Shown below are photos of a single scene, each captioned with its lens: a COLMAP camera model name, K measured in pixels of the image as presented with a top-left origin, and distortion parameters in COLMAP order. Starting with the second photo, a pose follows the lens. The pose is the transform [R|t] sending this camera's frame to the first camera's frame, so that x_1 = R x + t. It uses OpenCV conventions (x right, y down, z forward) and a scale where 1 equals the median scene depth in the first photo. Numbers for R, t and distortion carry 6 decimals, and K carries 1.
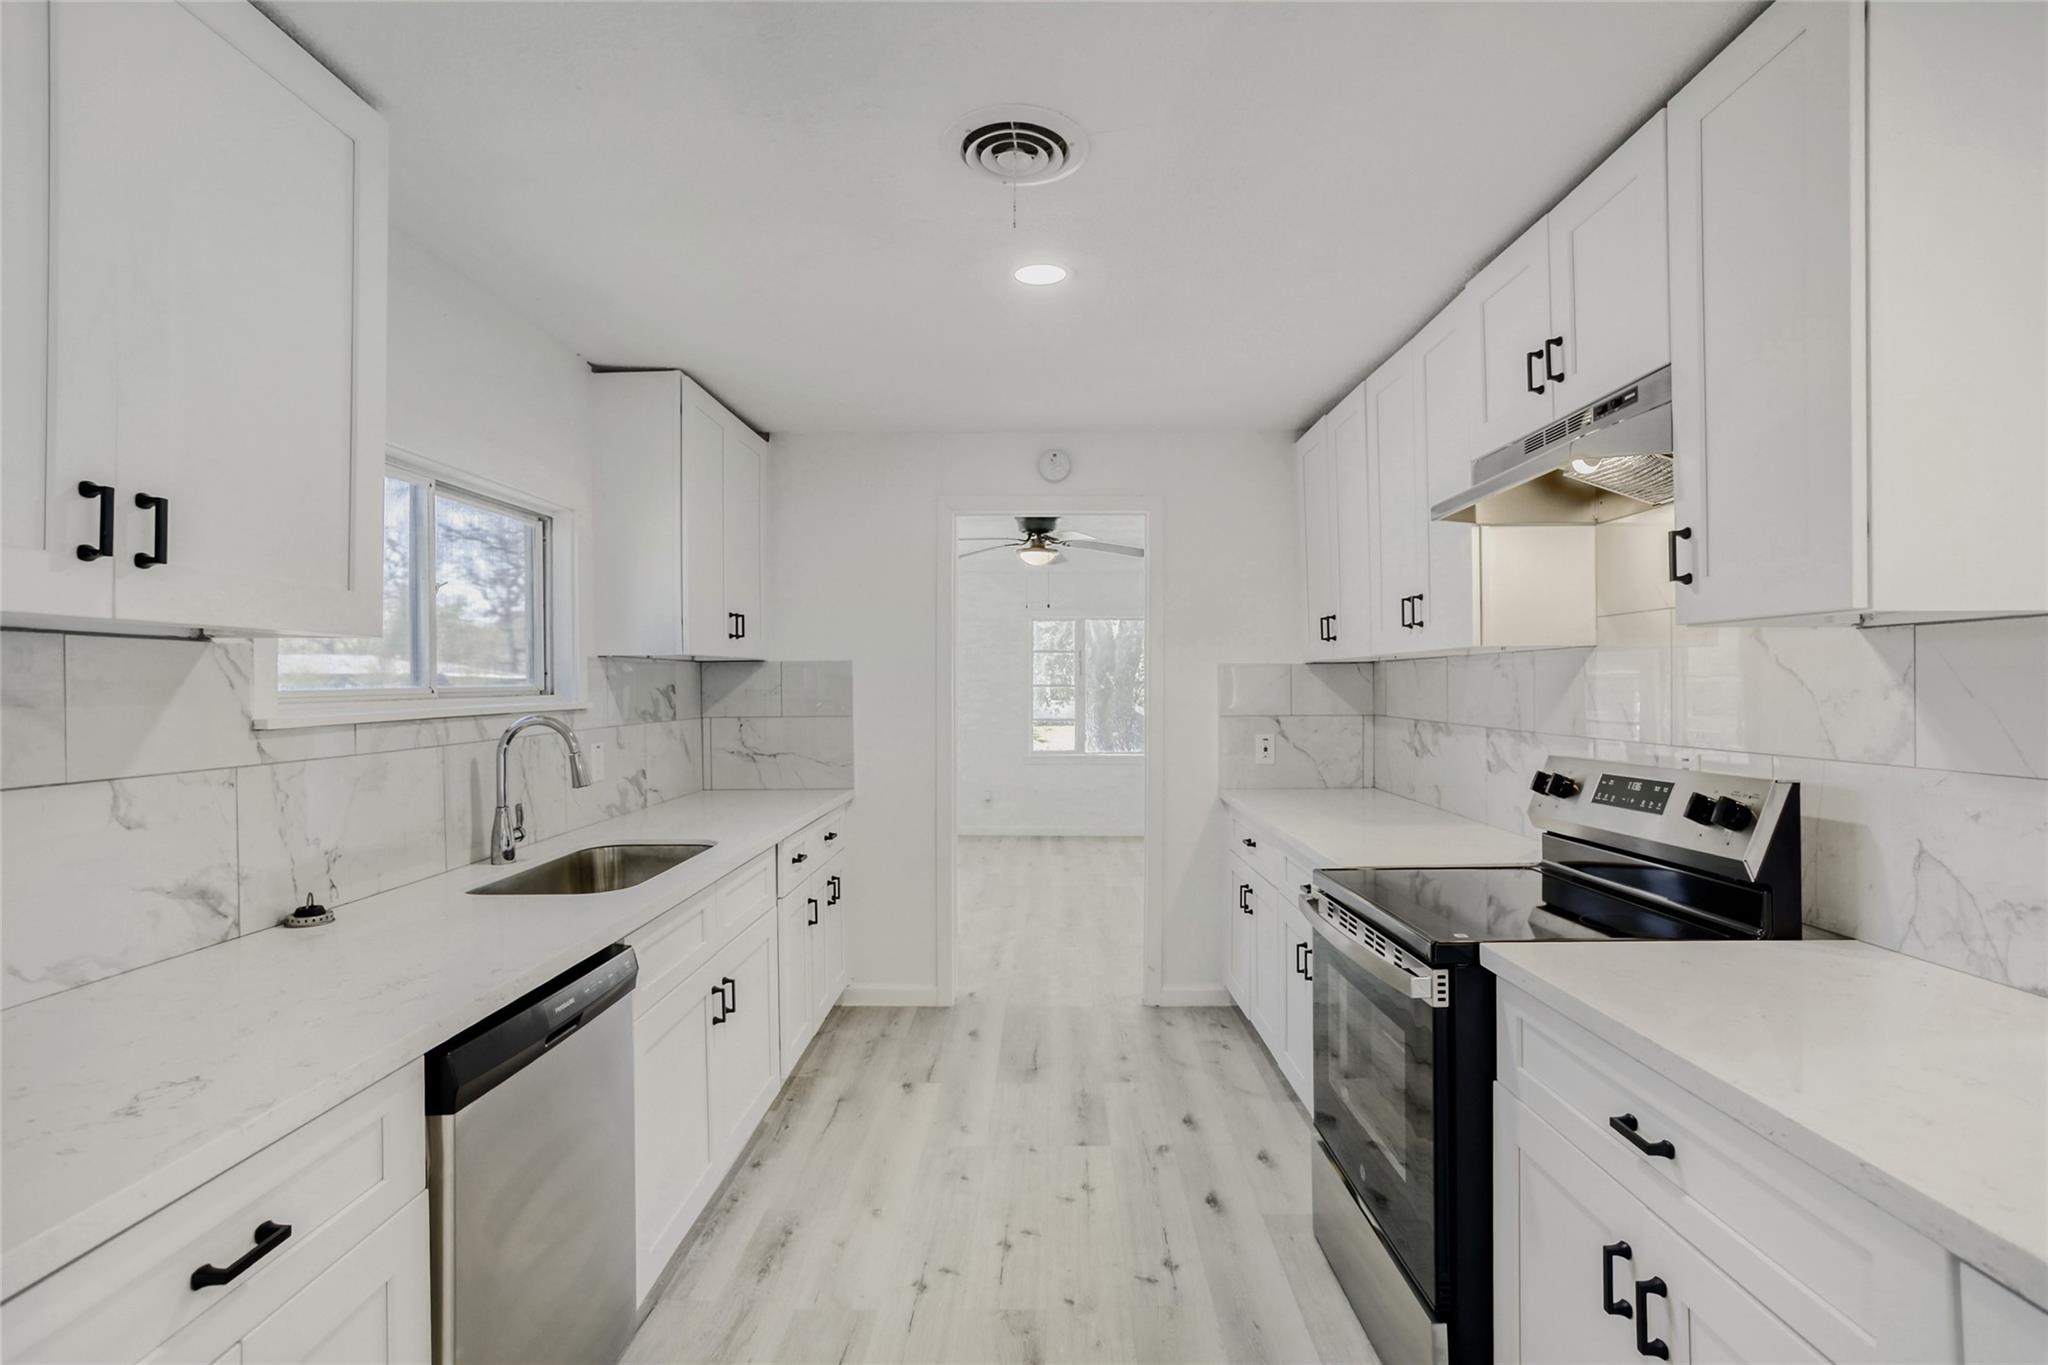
lens RADIAL K [[1014.3, 0, 1025.8], [0, 1014.3, 673.1], [0, 0, 1]] dist [0.001223, 0.008230]
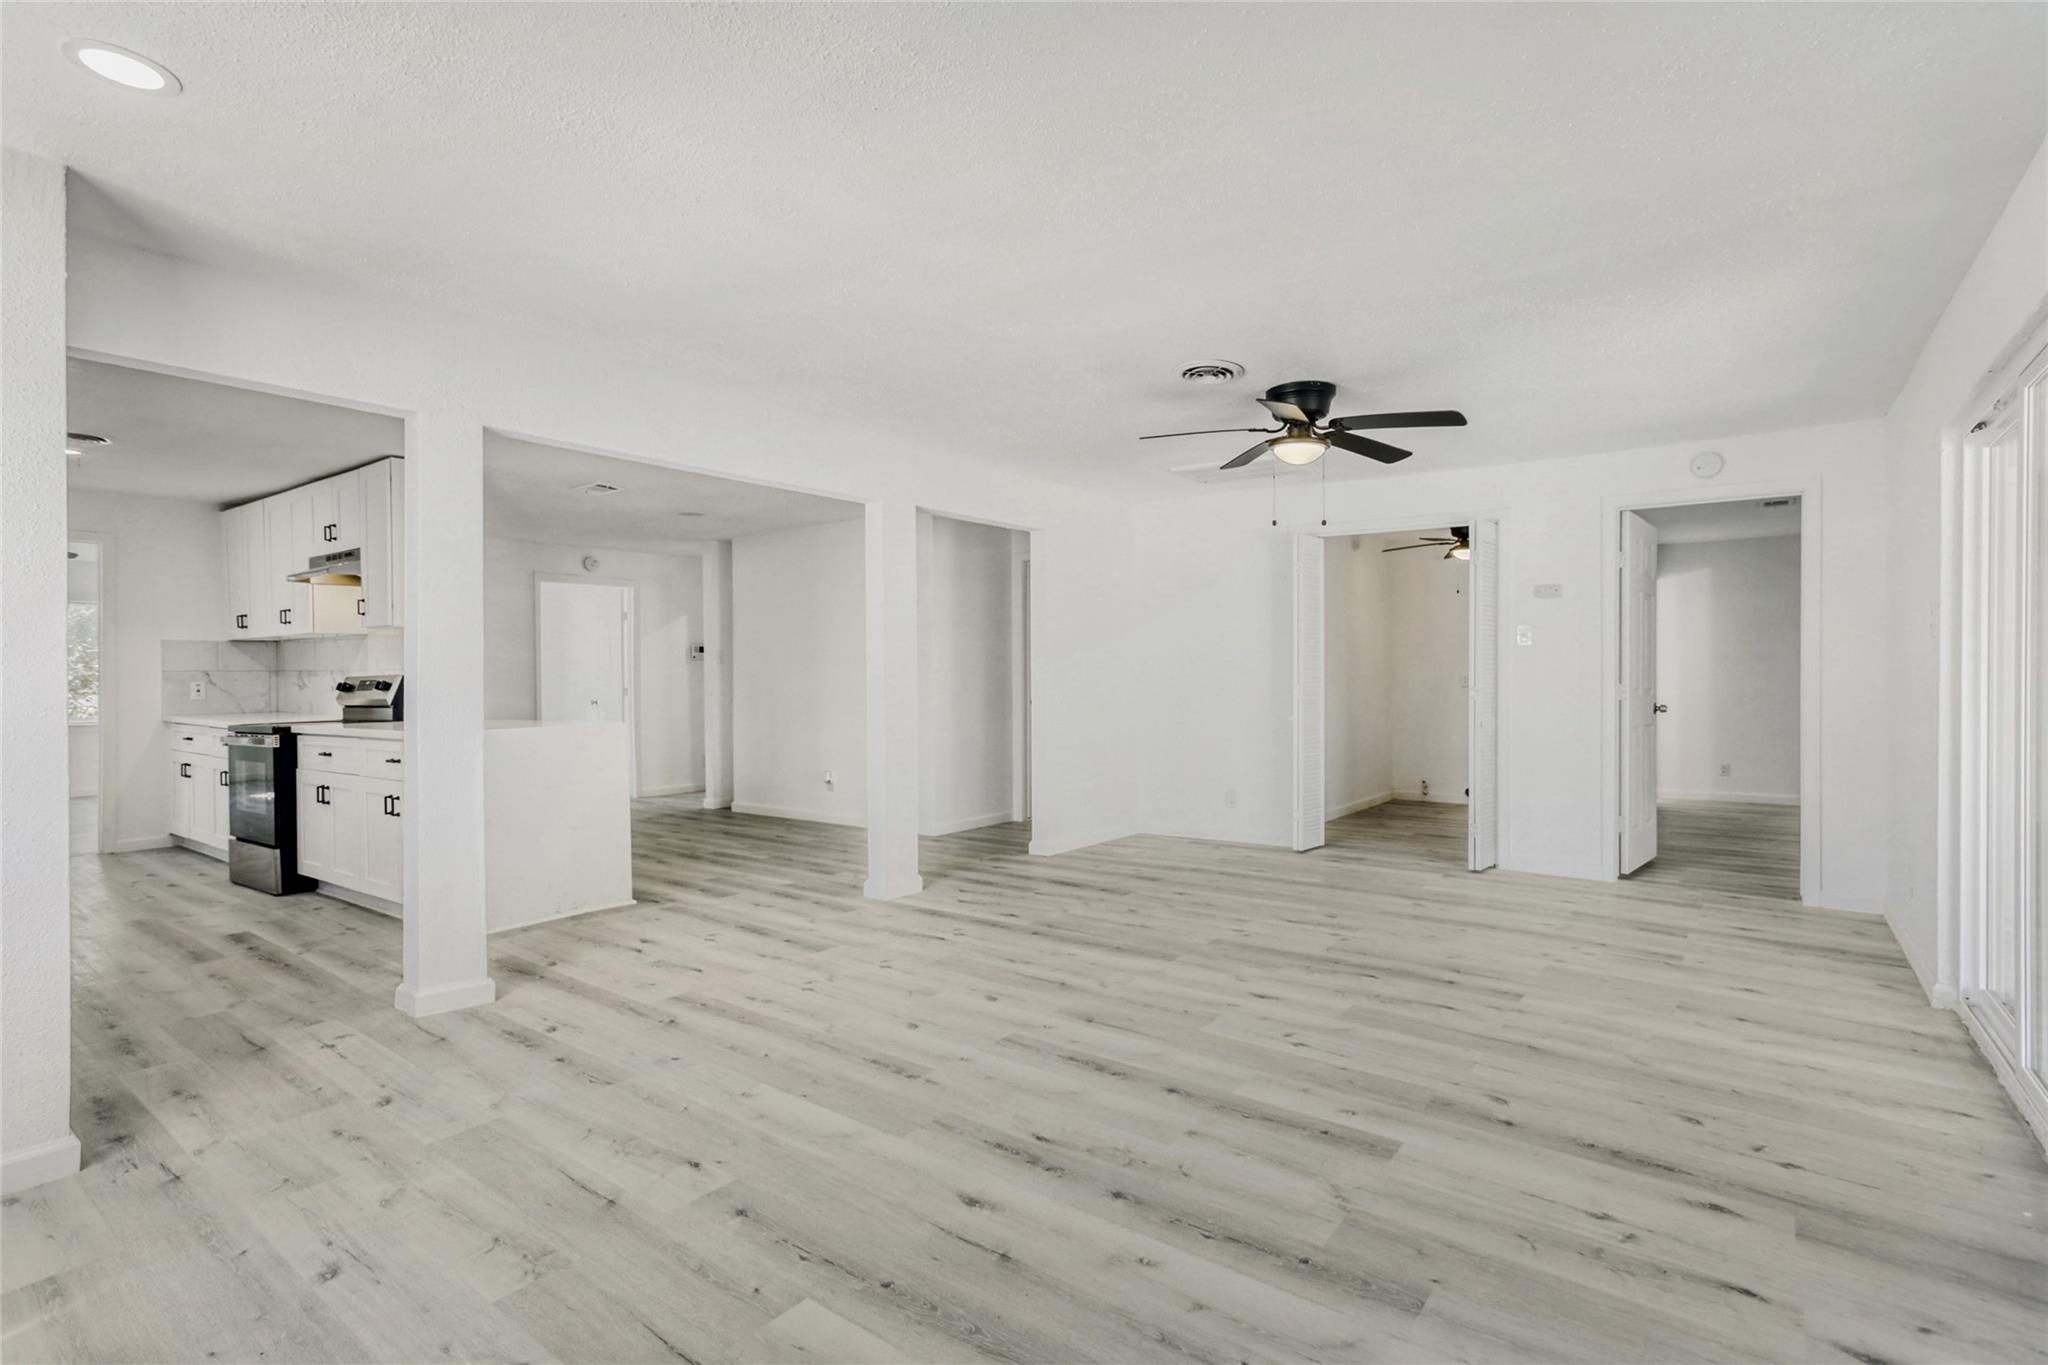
lens RADIAL K [[1014.3, 0, 1041.7], [0, 1014.3, 676.4], [0, 0, 1]] dist [0.001223, 0.008230]
pose [[0.594480, -0.002015, 0.804108, -0.486528], [-0.004434, 0.999973, 0.005784, 0.056735], [-0.804098, -0.007004, 0.594456, -1.886385]]
